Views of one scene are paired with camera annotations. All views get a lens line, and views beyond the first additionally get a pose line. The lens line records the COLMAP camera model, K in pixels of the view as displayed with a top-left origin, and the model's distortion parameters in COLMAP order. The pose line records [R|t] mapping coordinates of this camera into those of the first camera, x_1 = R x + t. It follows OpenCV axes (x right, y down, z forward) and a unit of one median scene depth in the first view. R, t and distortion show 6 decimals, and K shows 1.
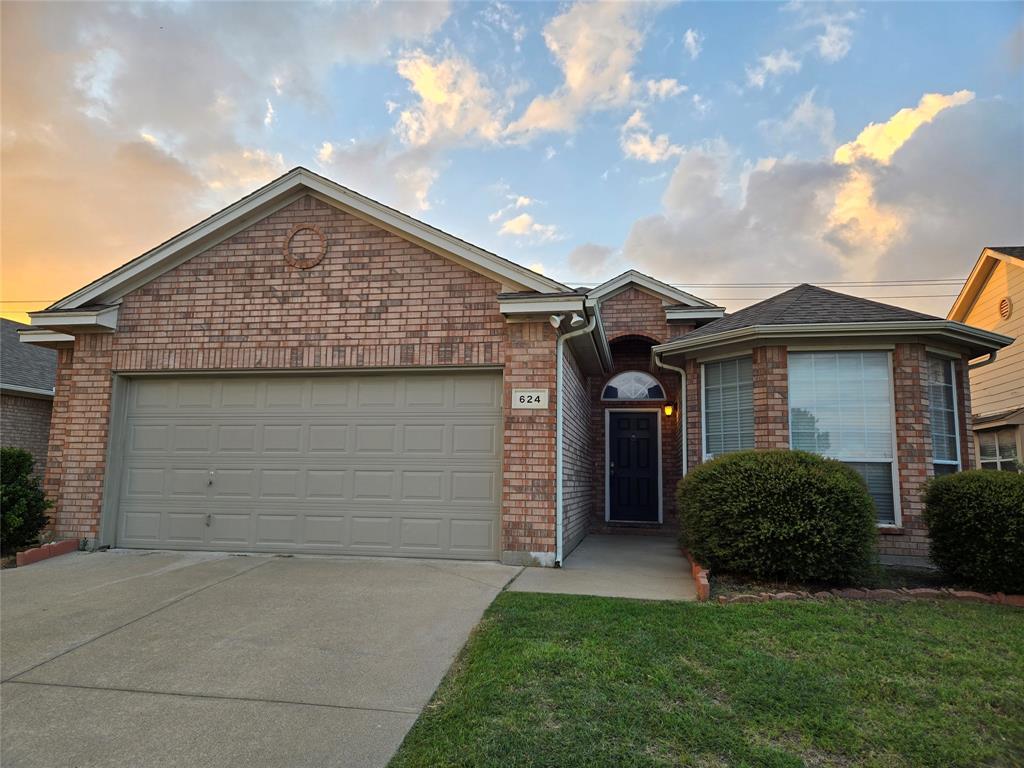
lens RADIAL K [[688.0, 0, 524.2], [0, 688.0, 402.9], [0, 0, 1]] dist [0.053784, -0.043914]
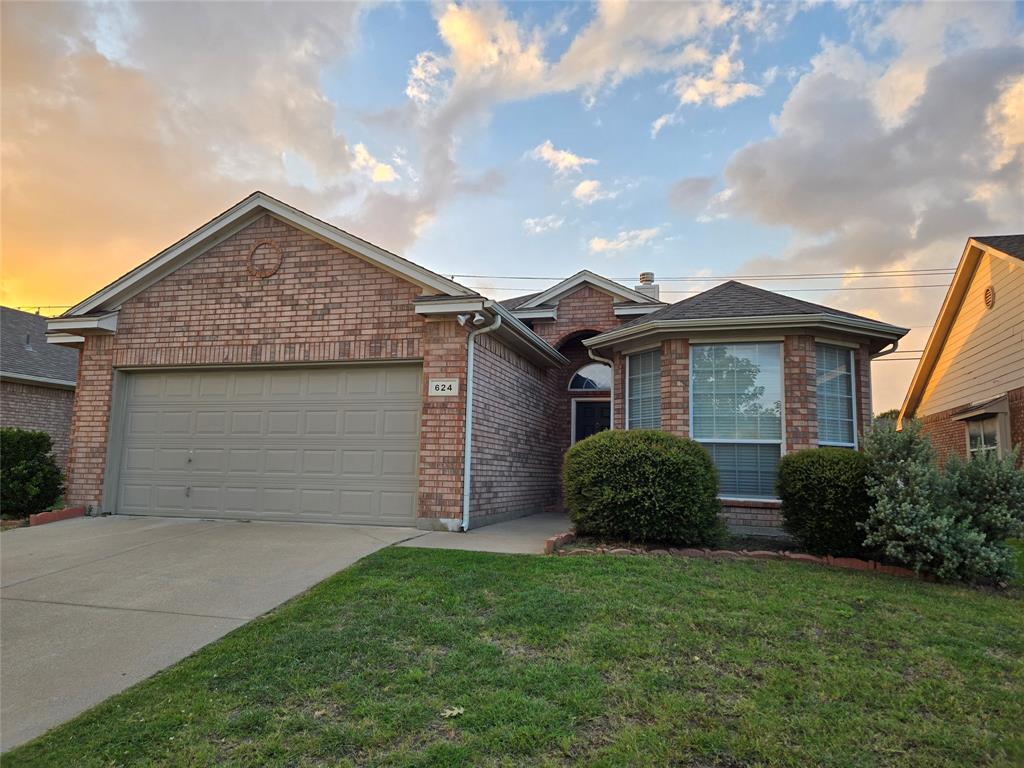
lens RADIAL K [[688.0, 0, 526.9], [0, 688.0, 398.7], [0, 0, 1]] dist [0.053784, -0.043914]
pose [[0.995715, -0.004148, -0.092386, 0.235047], [0.004259, 0.999990, 0.001003, 0.011708], [0.092381, -0.001392, 0.995723, -0.129881]]
